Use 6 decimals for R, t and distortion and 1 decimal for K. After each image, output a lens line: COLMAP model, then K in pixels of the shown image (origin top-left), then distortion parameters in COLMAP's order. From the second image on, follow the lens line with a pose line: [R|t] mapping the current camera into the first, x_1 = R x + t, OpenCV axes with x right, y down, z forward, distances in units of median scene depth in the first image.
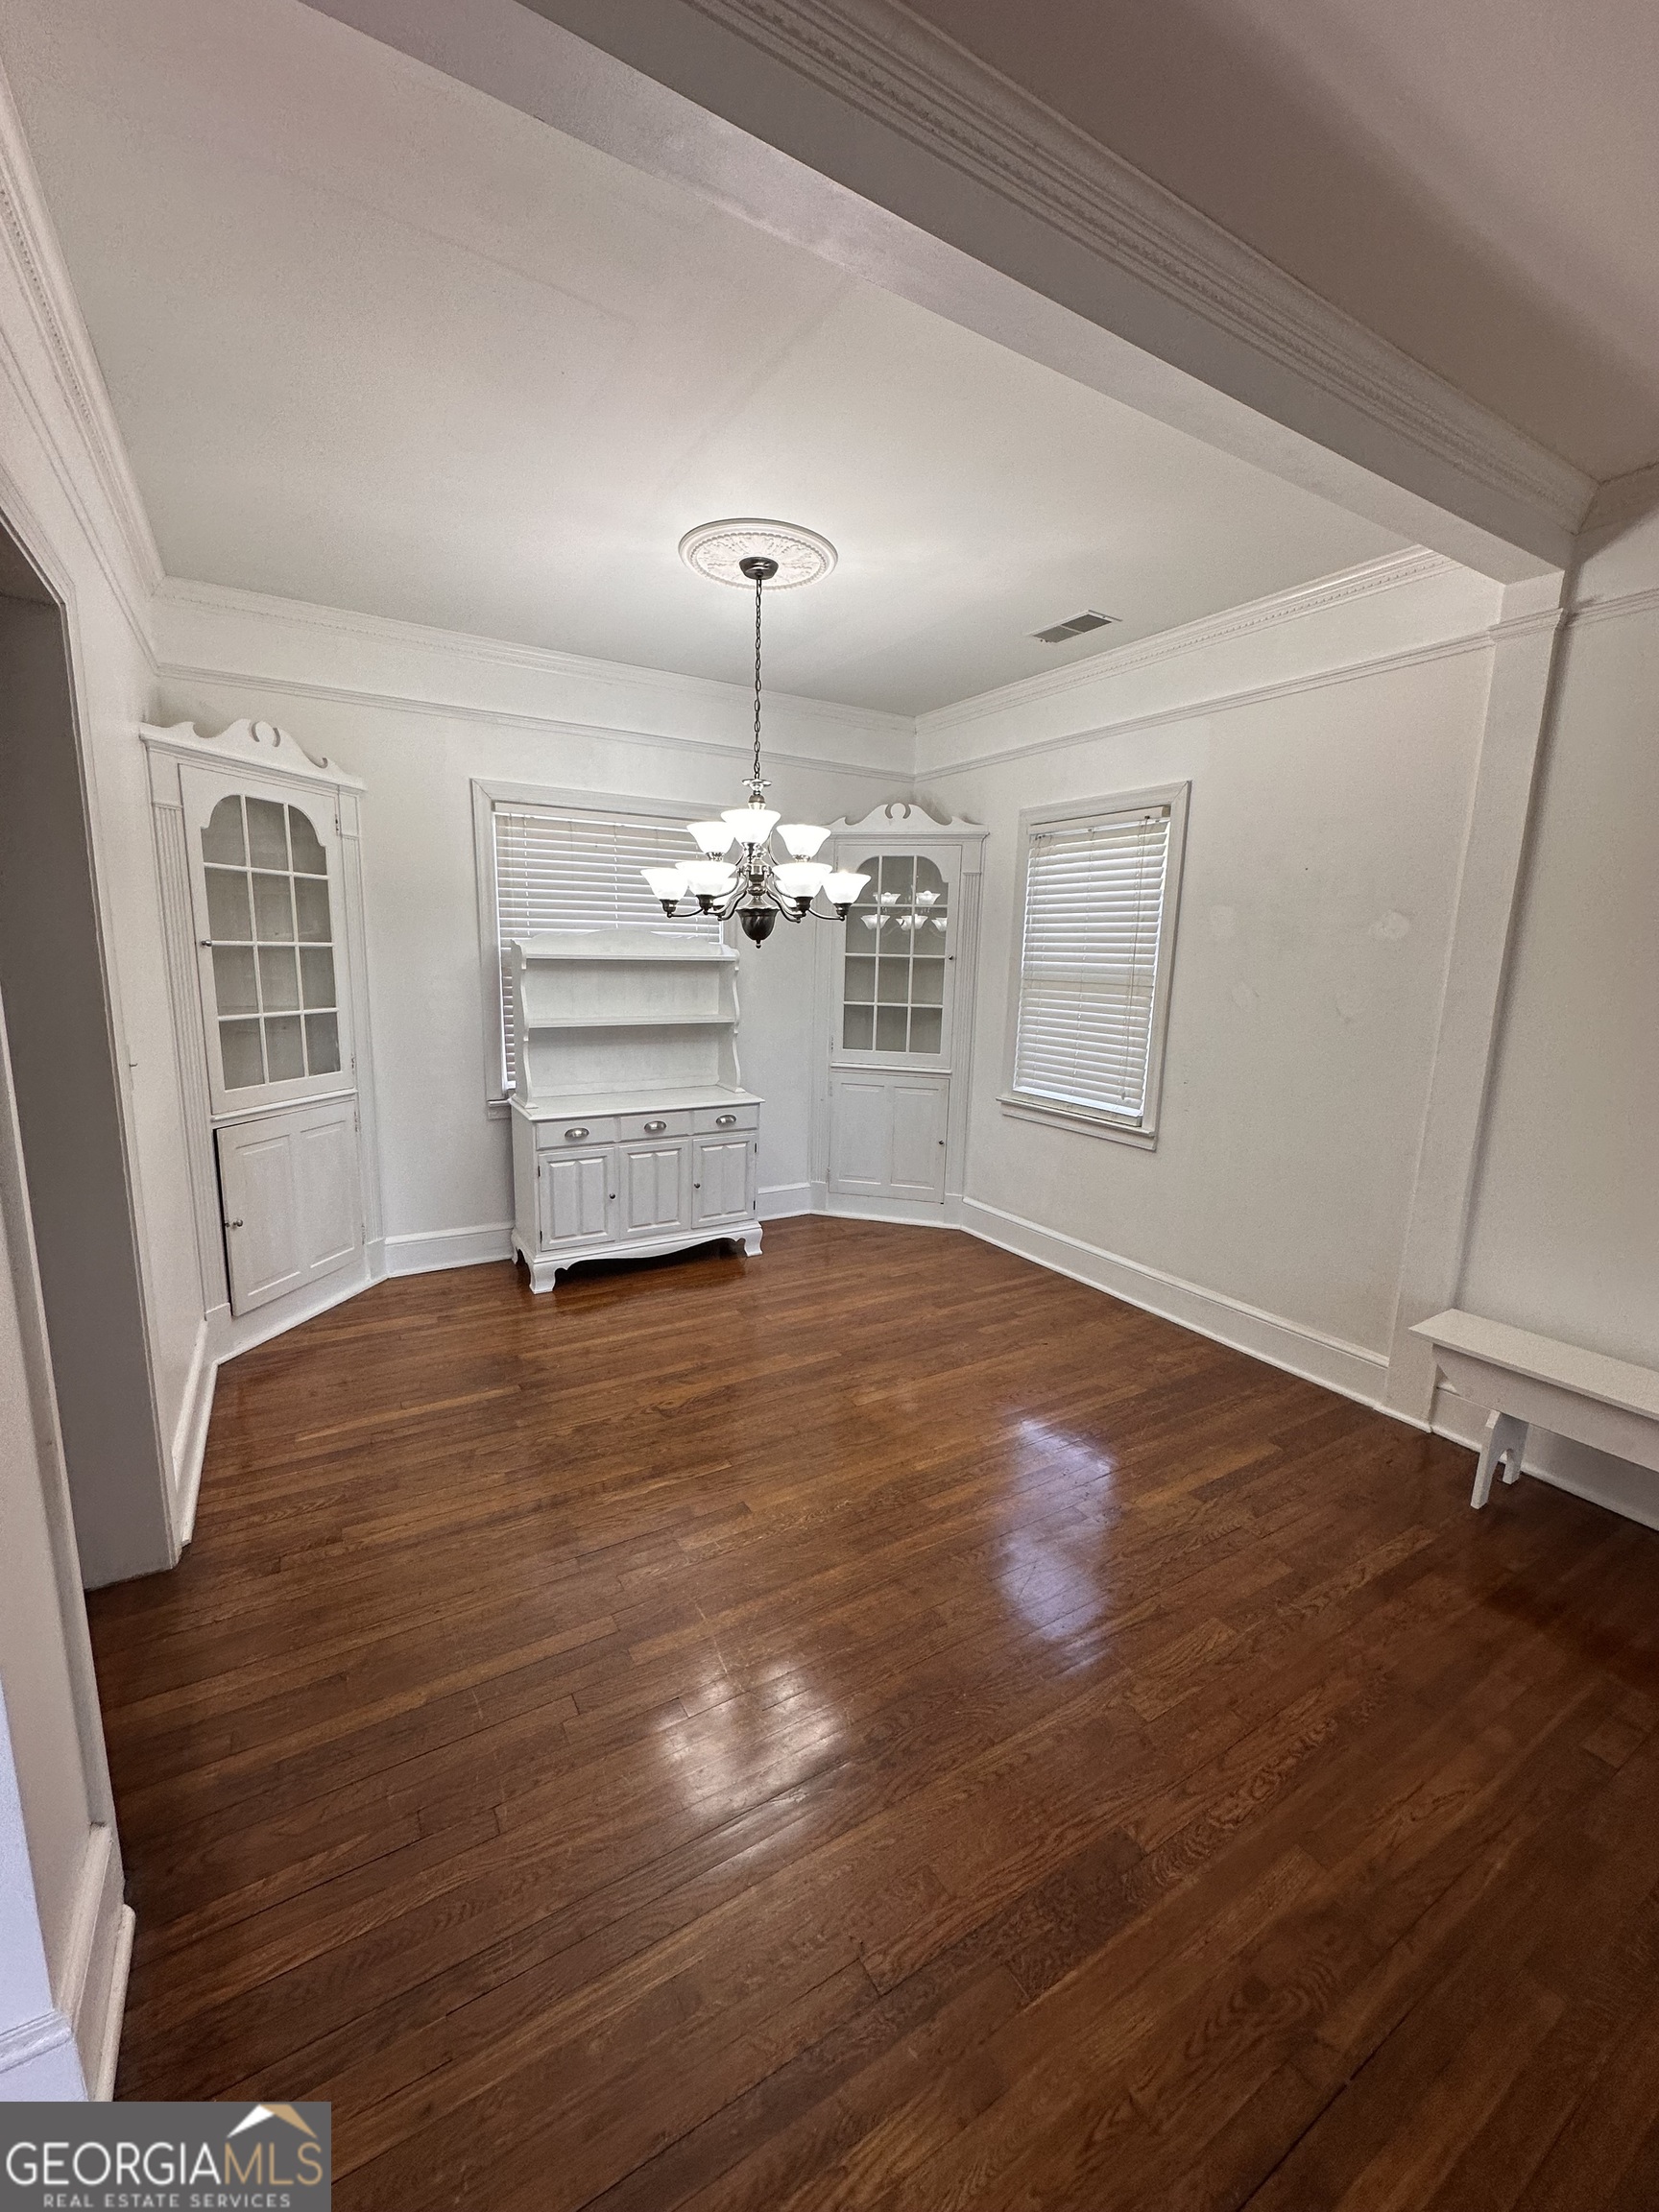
lens RADIAL K [[884.2, 0, 824.9], [0, 884.2, 1110.0], [0, 0, 1]] dist [0.001194, 0.000438]
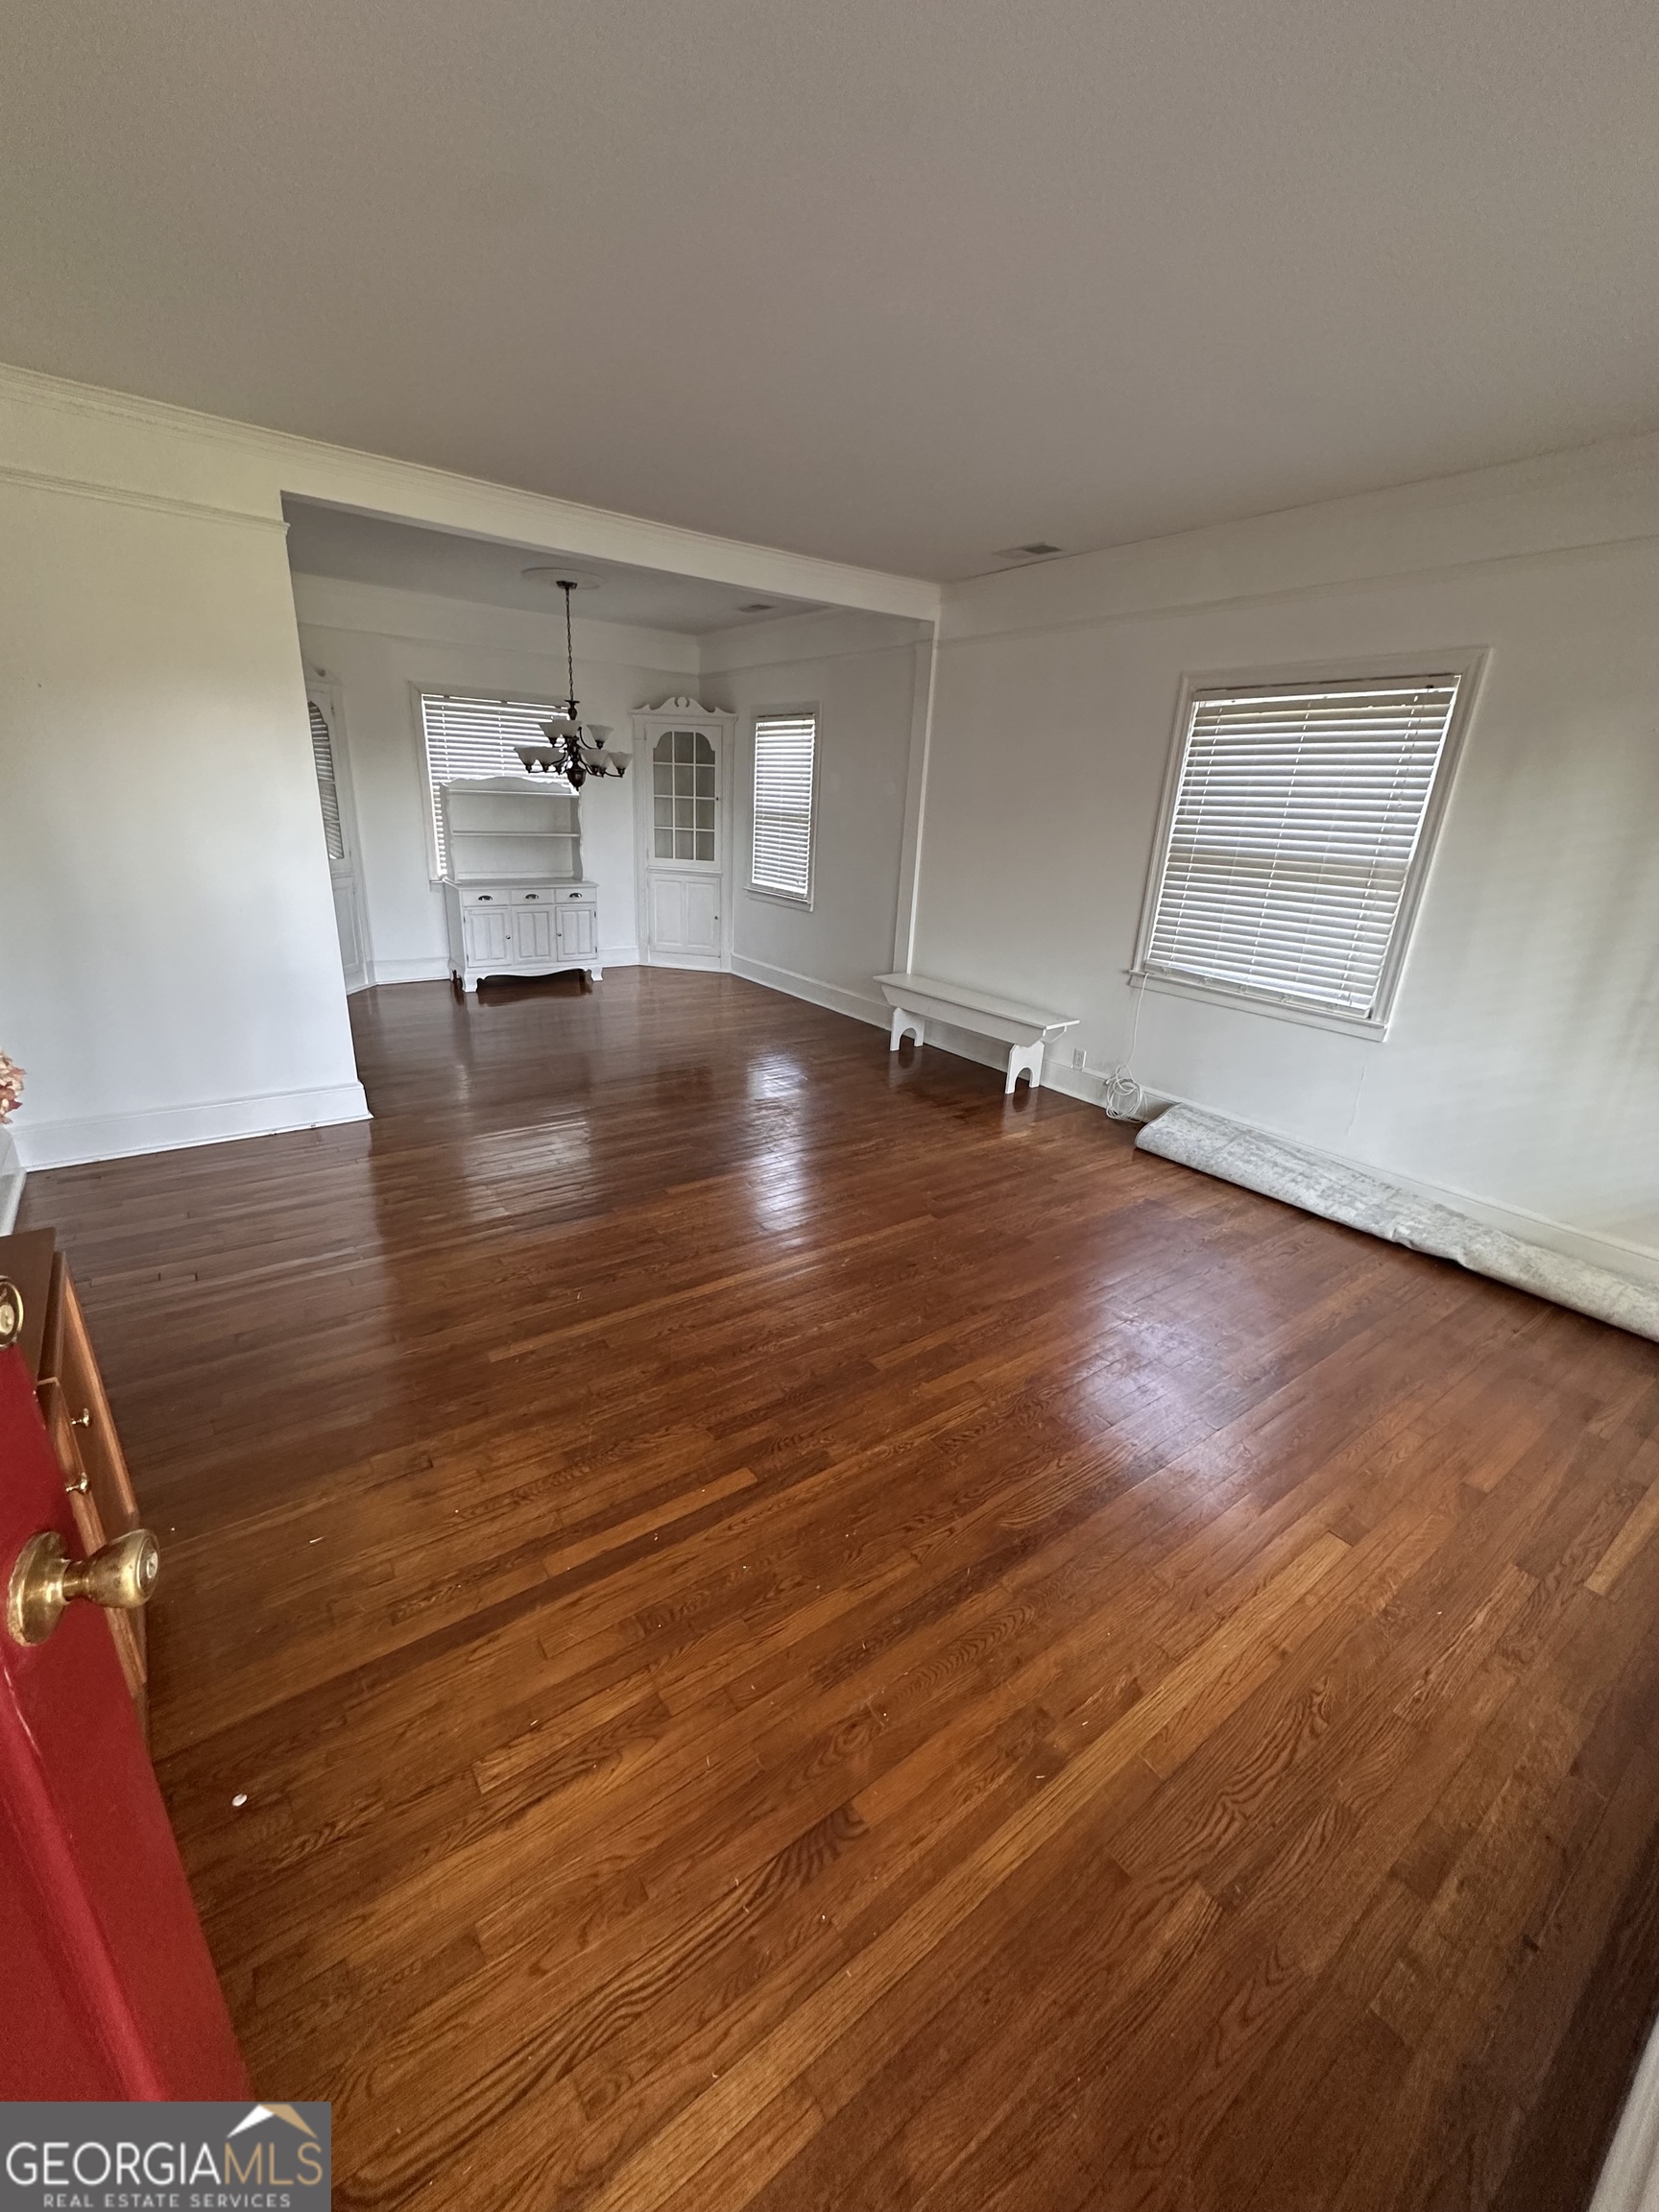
lens RADIAL K [[884.2, 0, 826.3], [0, 884.2, 1108.3], [0, 0, 1]] dist [0.001194, 0.000438]
pose [[0.995170, -0.009615, 0.097694, 0.203954], [-0.006139, 0.987148, 0.159690, 0.145638], [-0.097974, -0.159518, 0.982321, -0.803859]]
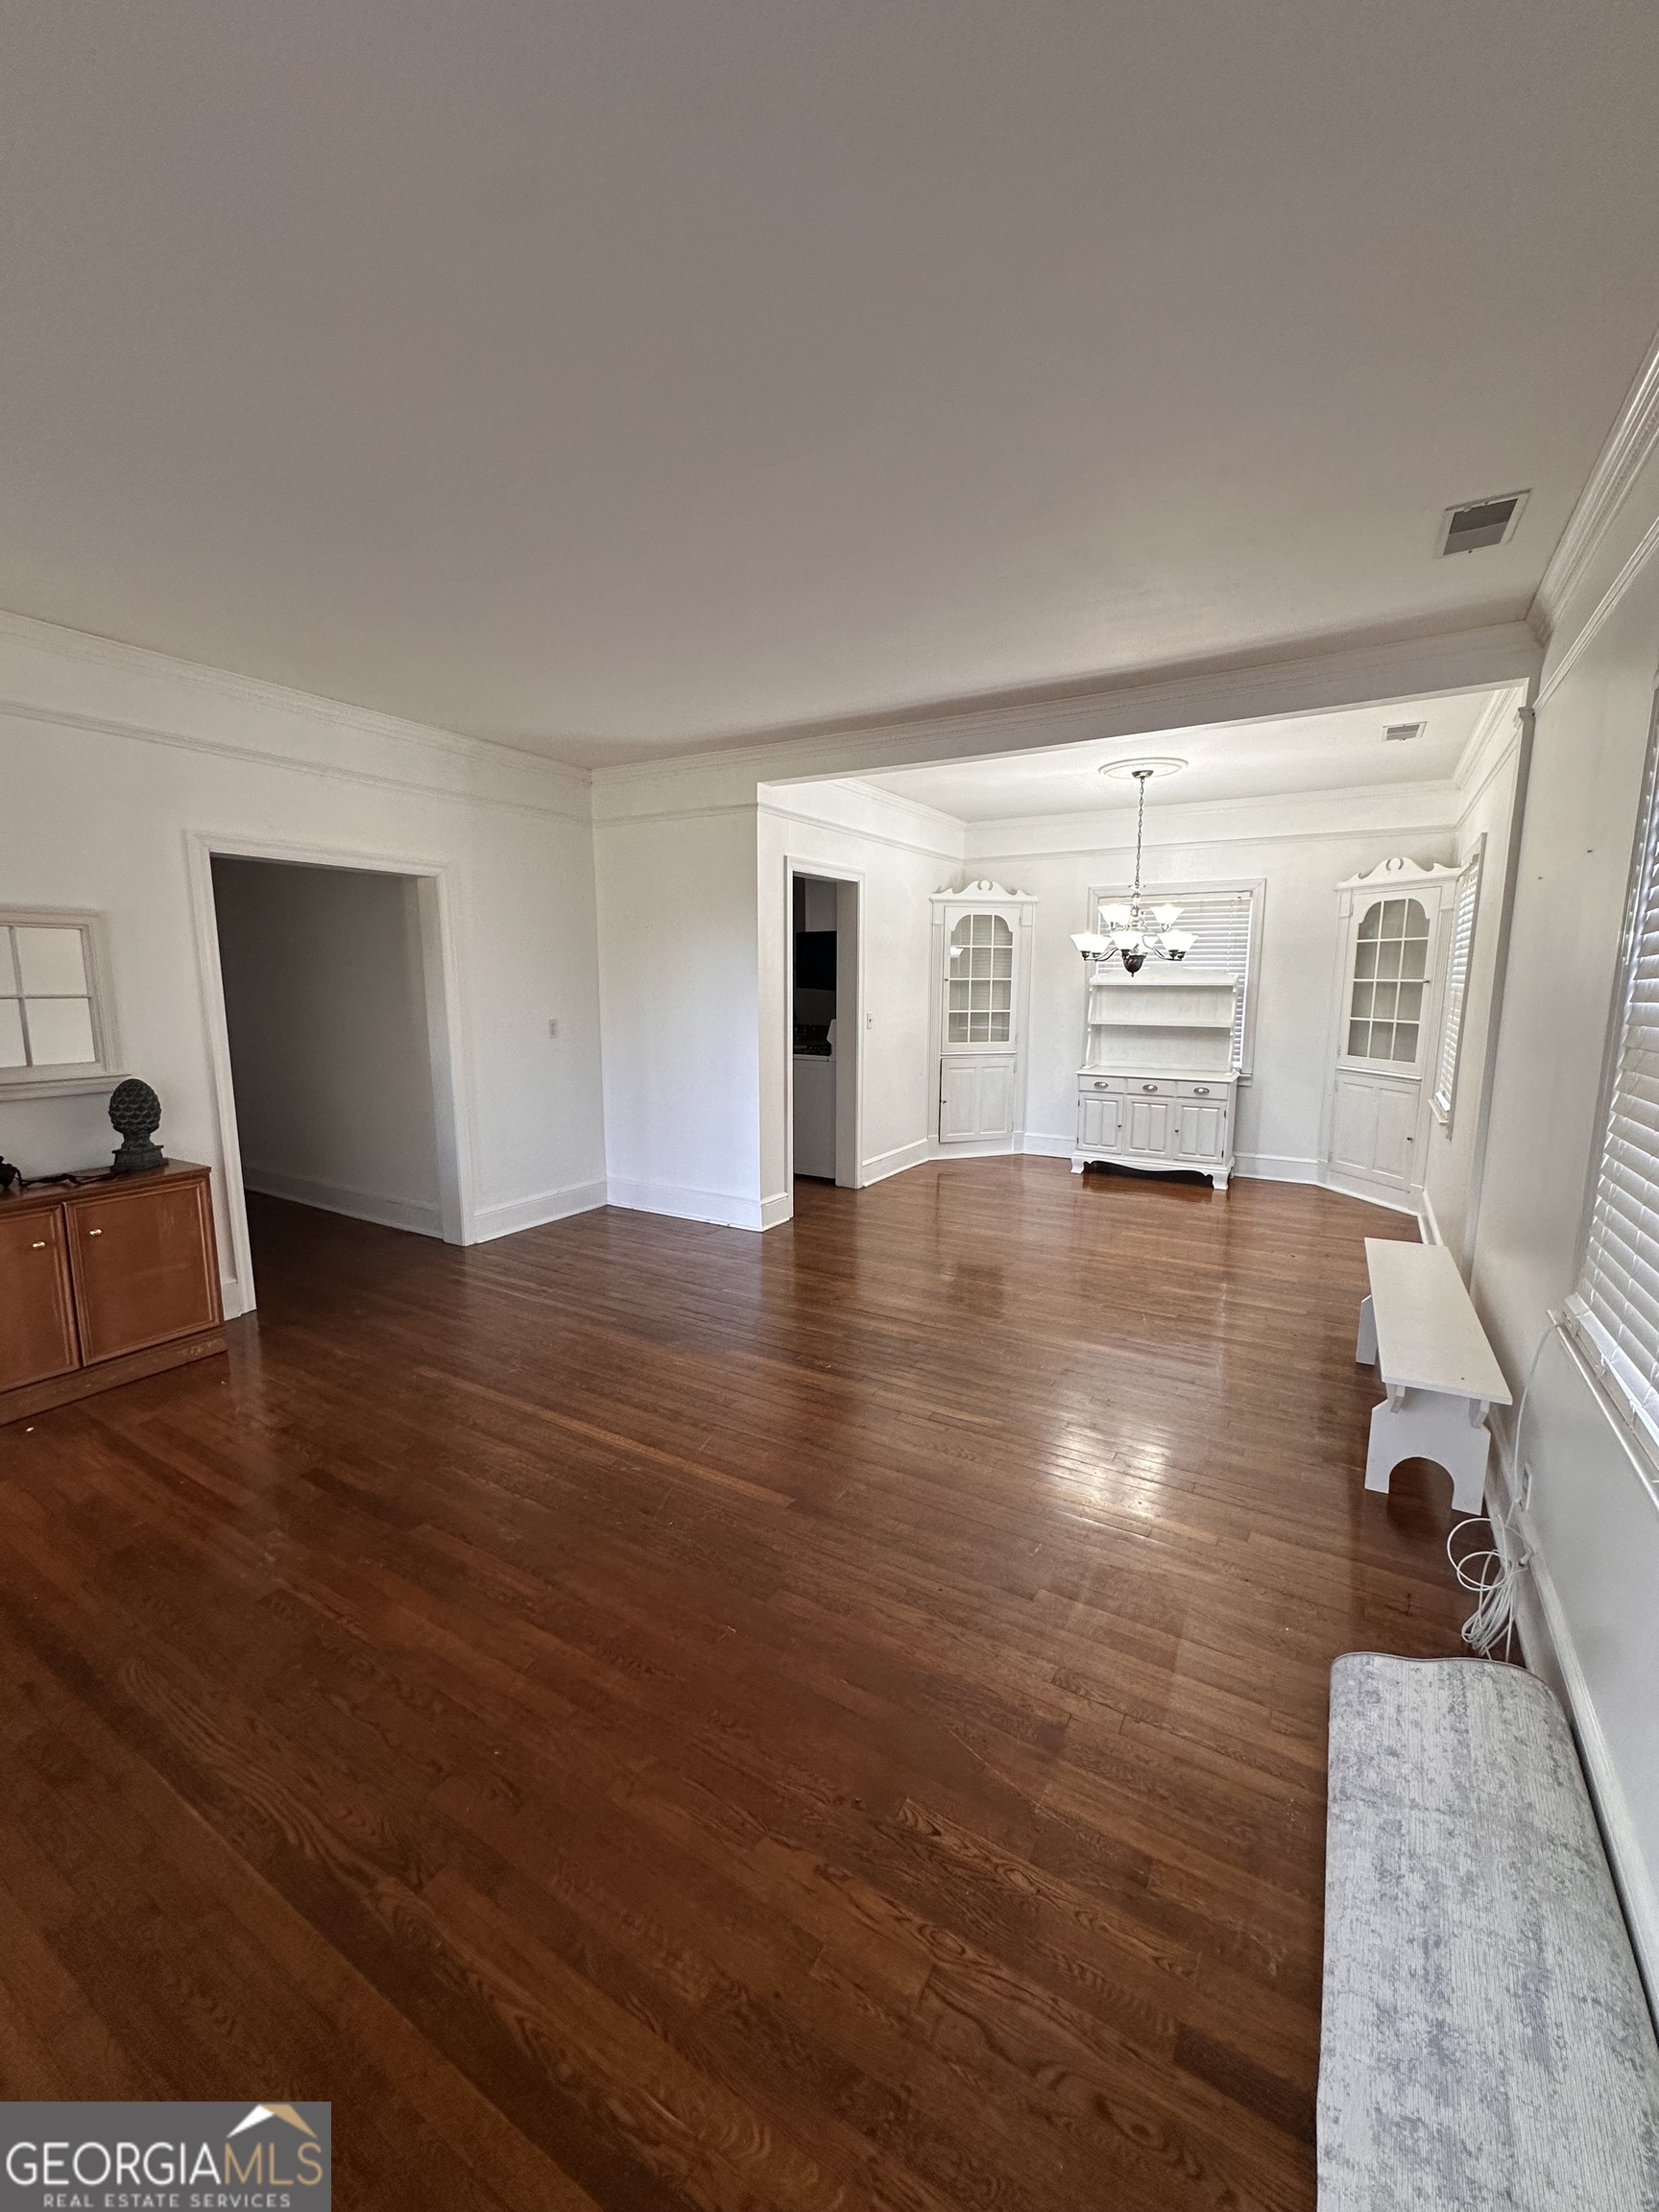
lens RADIAL K [[884.2, 0, 830.1], [0, 884.2, 1101.4], [0, 0, 1]] dist [0.001194, 0.000438]
pose [[0.471569, 0.101842, -0.875928, 0.948091], [-0.150574, 0.988020, 0.033811, 0.077182], [0.868879, 0.115947, 0.481255, -0.280008]]
